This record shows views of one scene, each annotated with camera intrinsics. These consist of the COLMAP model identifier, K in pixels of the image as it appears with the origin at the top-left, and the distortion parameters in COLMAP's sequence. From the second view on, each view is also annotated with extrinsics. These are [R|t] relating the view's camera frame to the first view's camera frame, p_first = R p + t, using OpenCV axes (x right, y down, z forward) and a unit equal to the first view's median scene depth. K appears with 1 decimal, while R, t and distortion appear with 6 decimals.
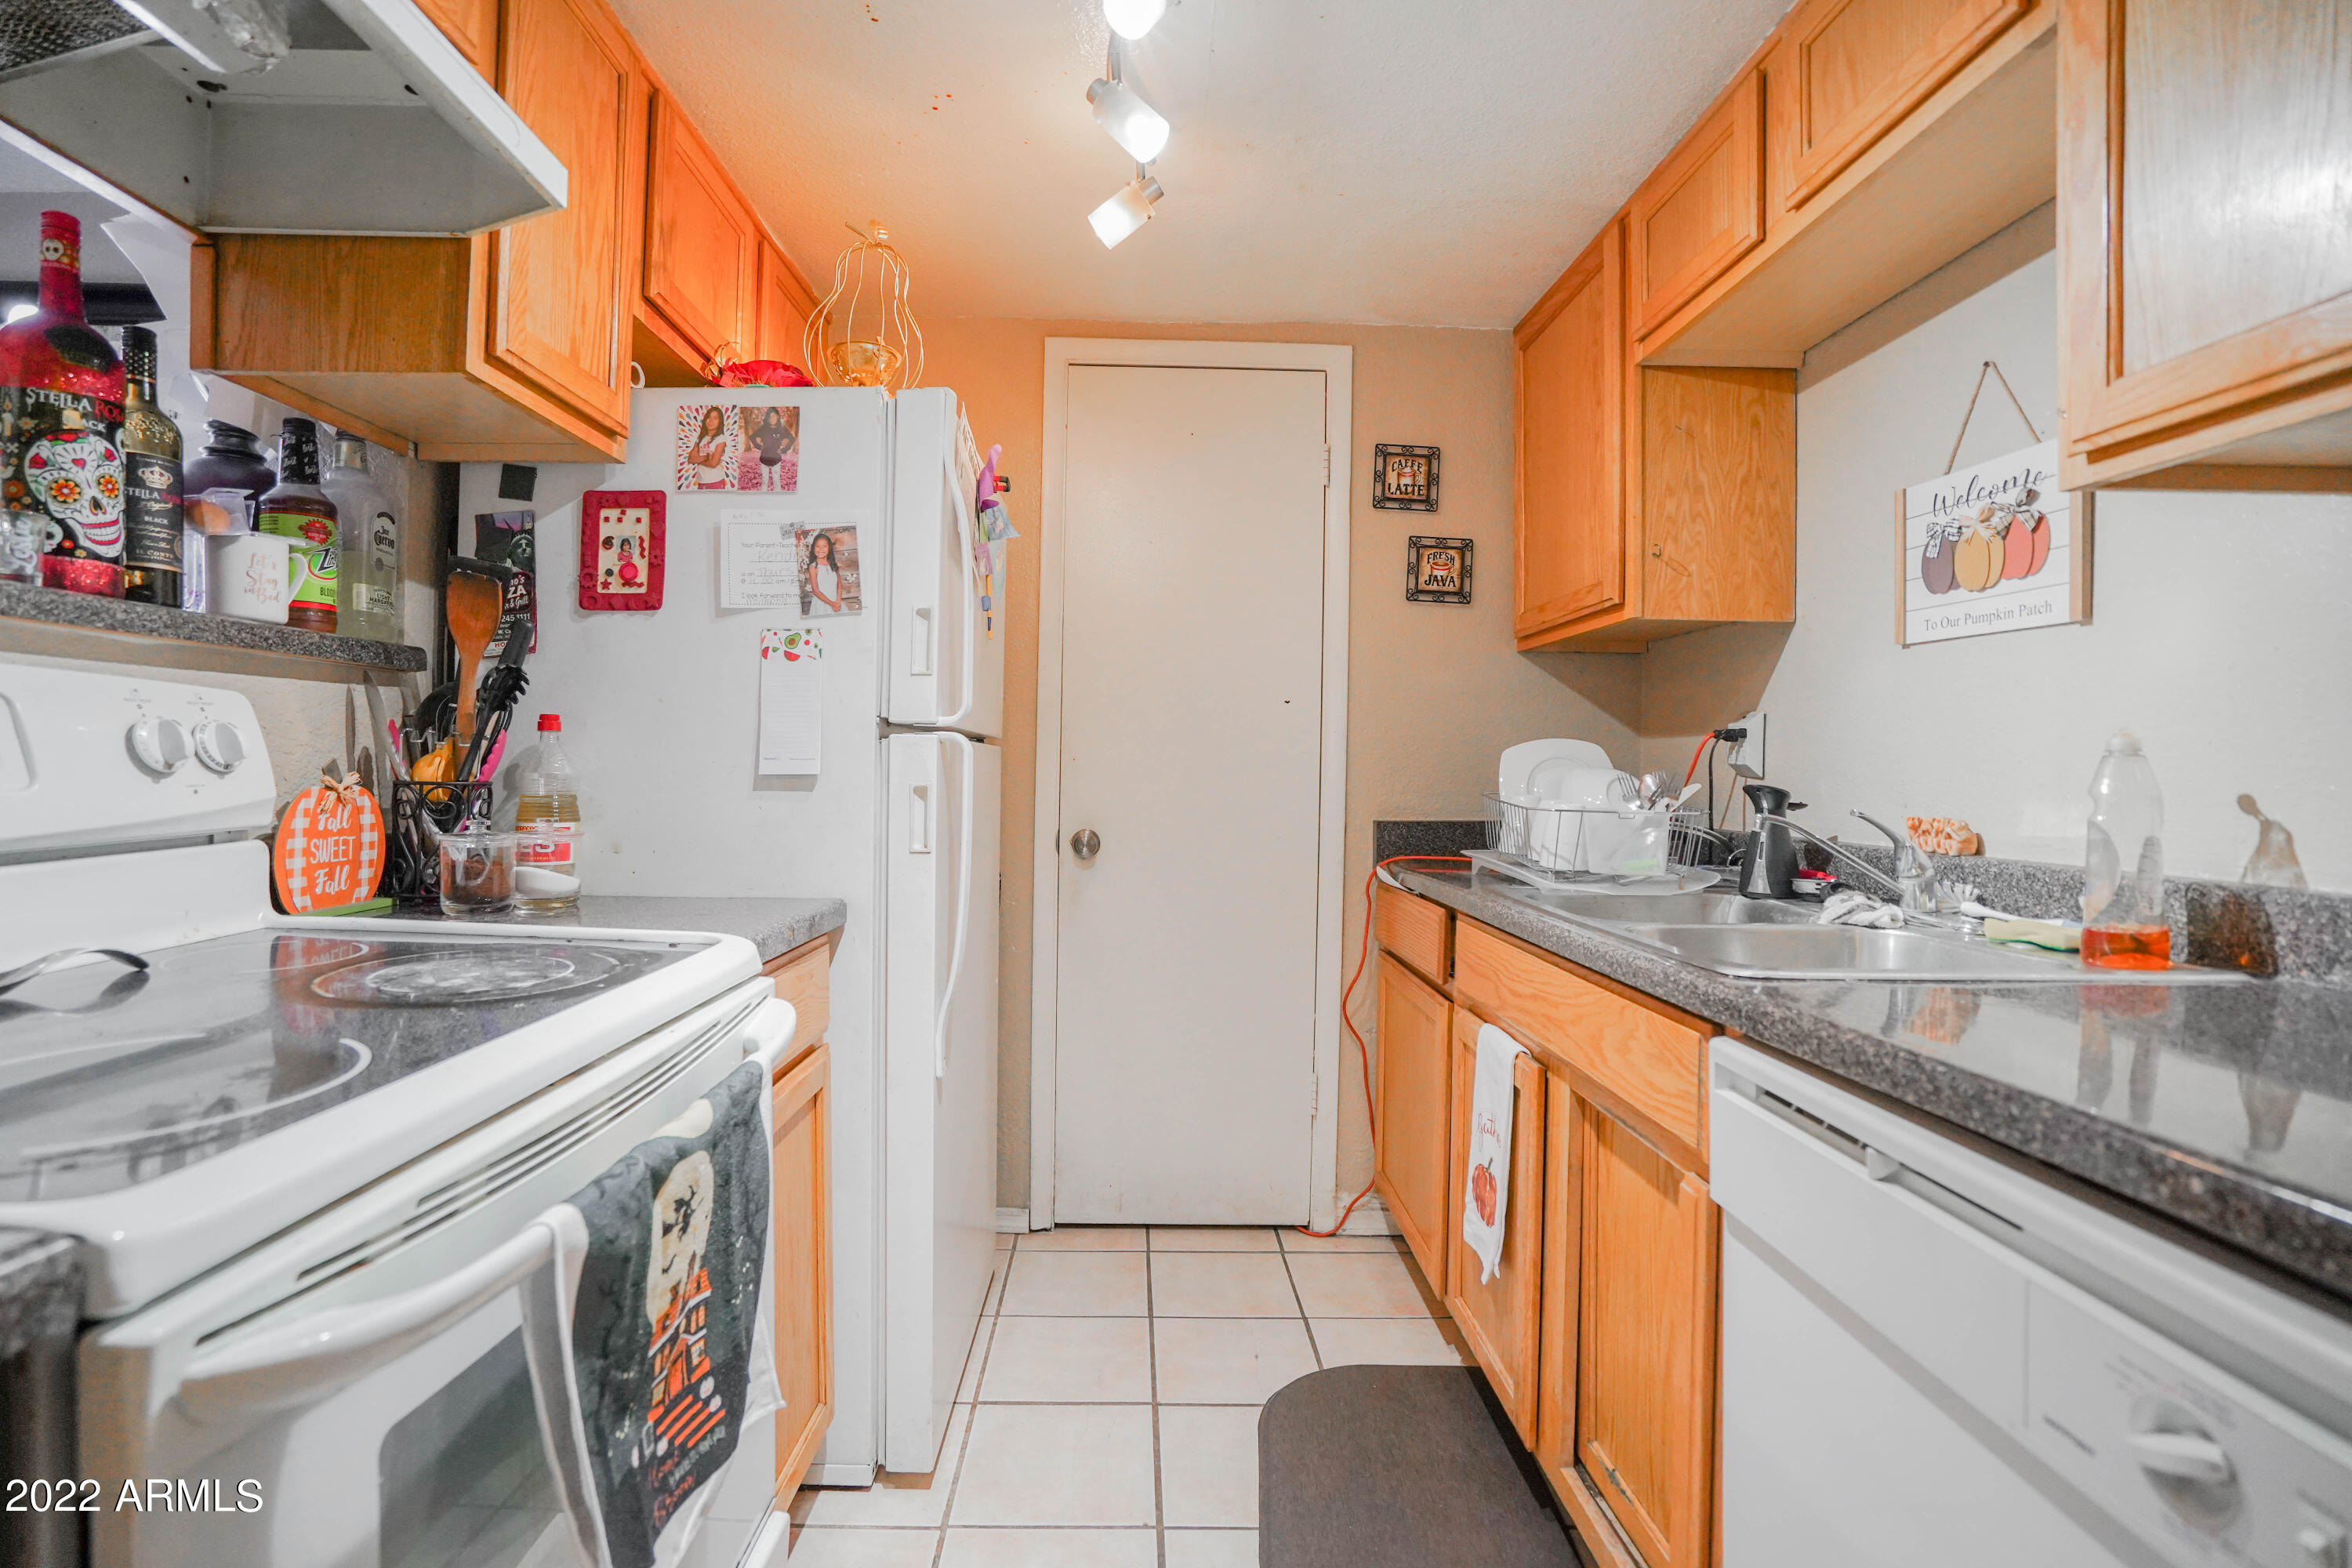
lens RADIAL K [[1087.4, 0, 1146.5], [0, 1087.4, 776.8], [0, 0, 1]] dist [-0.071115, 0.031753]
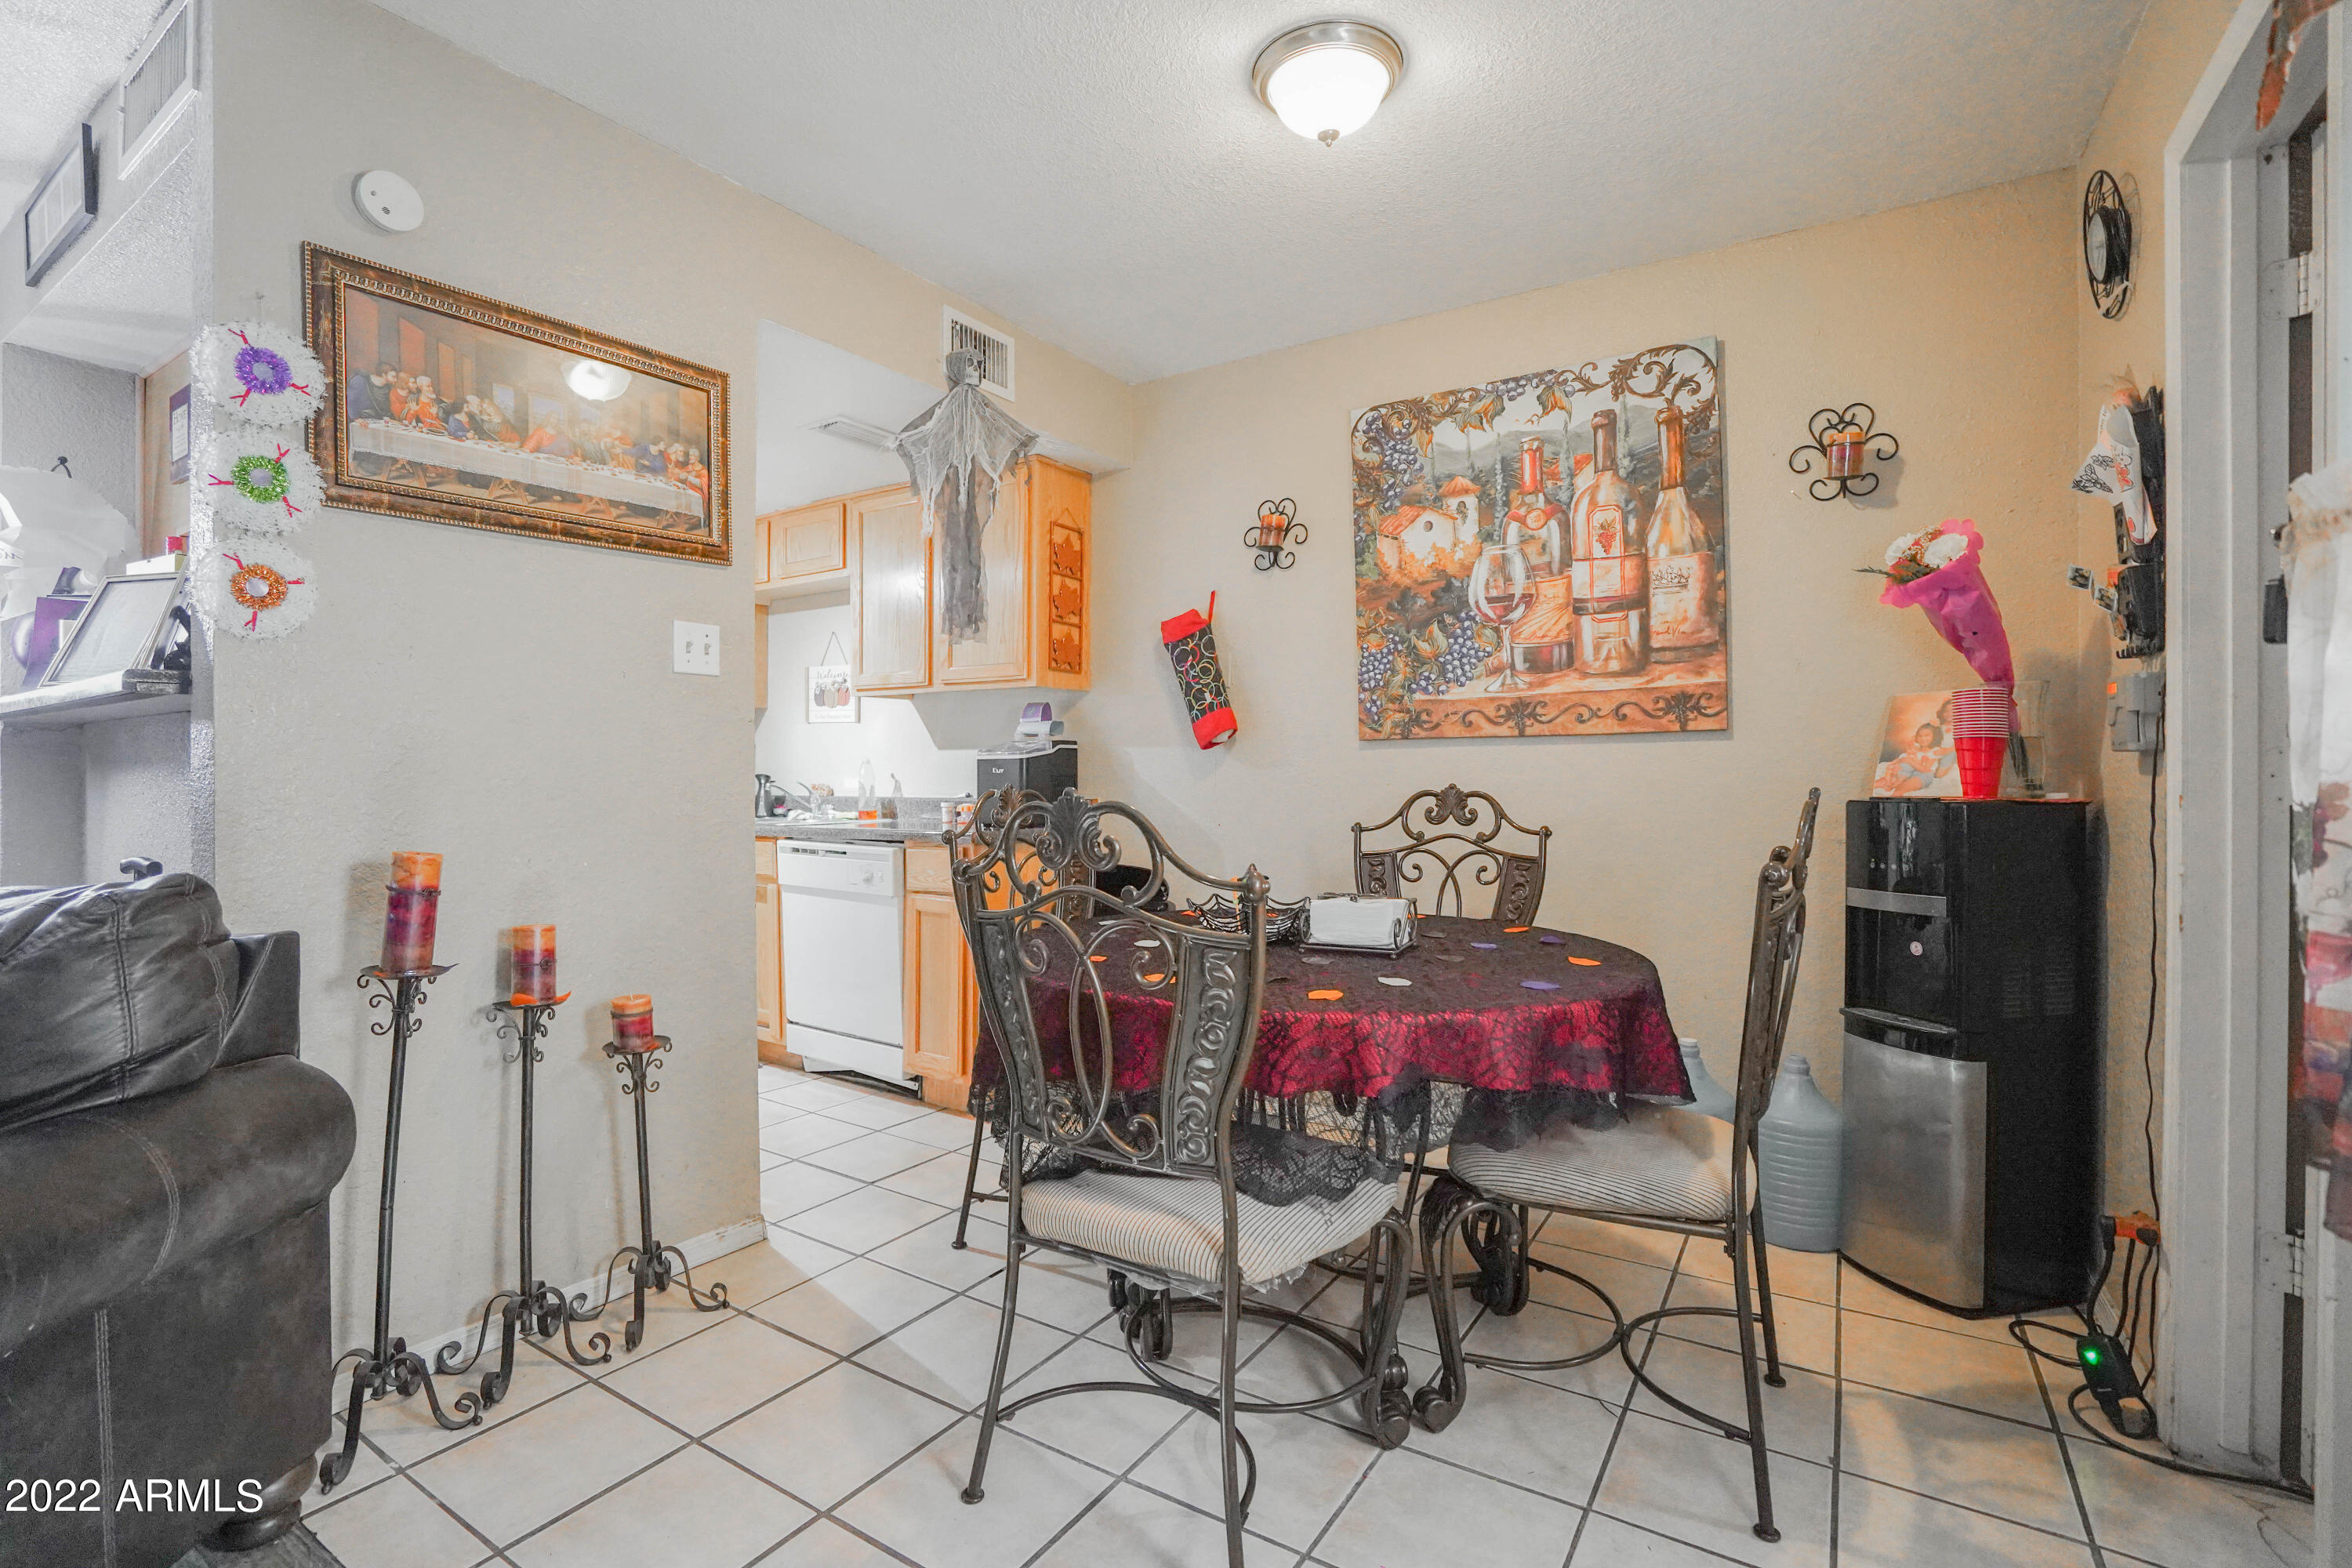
lens RADIAL K [[1087.4, 0, 1146.5], [0, 1087.4, 776.8], [0, 0, 1]] dist [-0.071115, 0.031753]
pose [[0.568654, -0.018677, 0.822365, -1.309381], [0.015909, 0.999805, 0.011706, -0.001826], [-0.822423, 0.006427, 0.568840, -1.581626]]
